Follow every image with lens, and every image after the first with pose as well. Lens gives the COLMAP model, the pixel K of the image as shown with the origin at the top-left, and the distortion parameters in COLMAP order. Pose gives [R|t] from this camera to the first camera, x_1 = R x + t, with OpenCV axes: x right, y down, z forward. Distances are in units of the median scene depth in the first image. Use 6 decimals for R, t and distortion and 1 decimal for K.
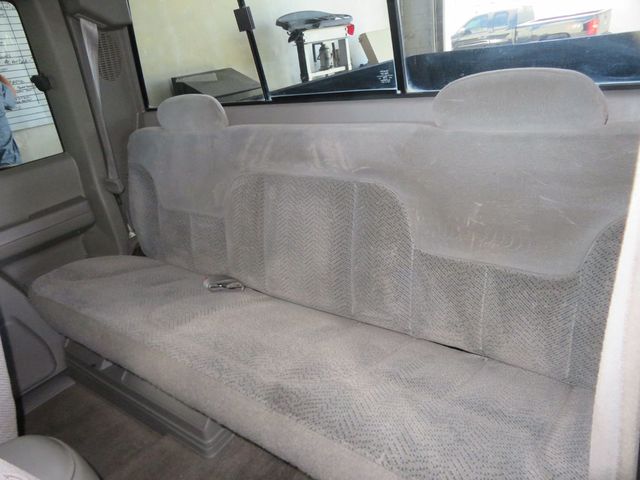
lens RADIAL K [[452.3, 0, 329.0], [0, 452.3, 238.7], [0, 0, 1]] dist [0.002597, 0.000472]
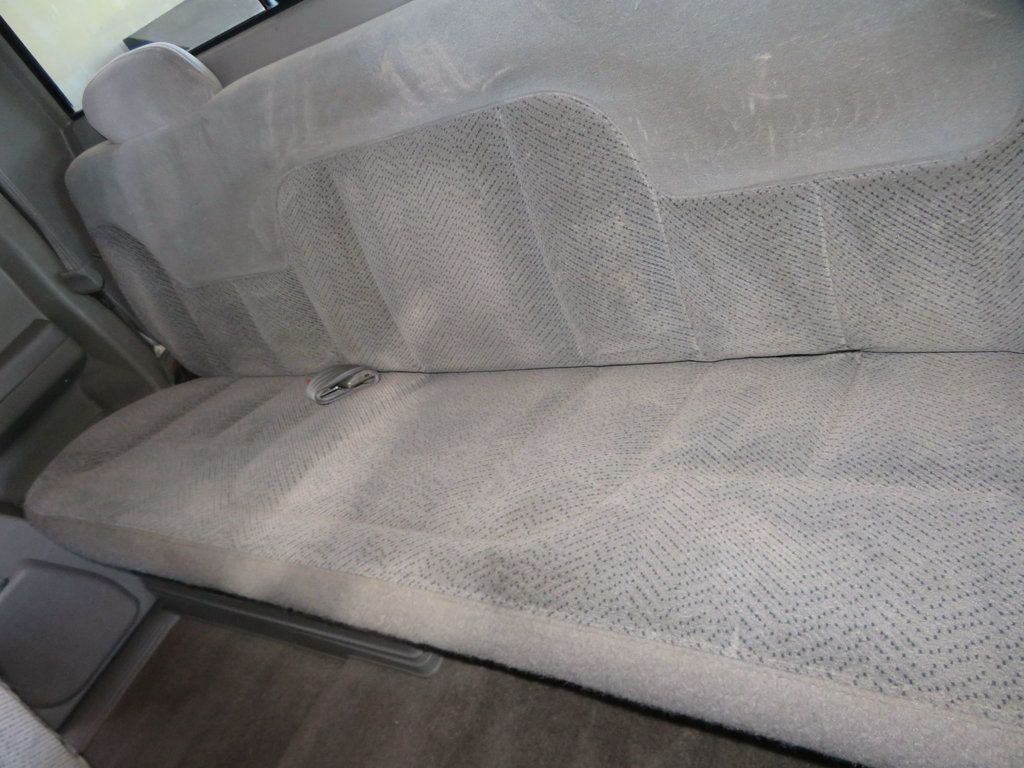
lens RADIAL K [[736.8, 0, 512.0], [0, 736.8, 384.0], [0, 0, 1]] dist [0.004618, -0.000170]
pose [[0.936544, -0.343775, -0.068585, 0.025811], [0.350382, 0.911964, 0.213434, -0.019709], [-0.010826, -0.223921, 0.974547, 0.172265]]
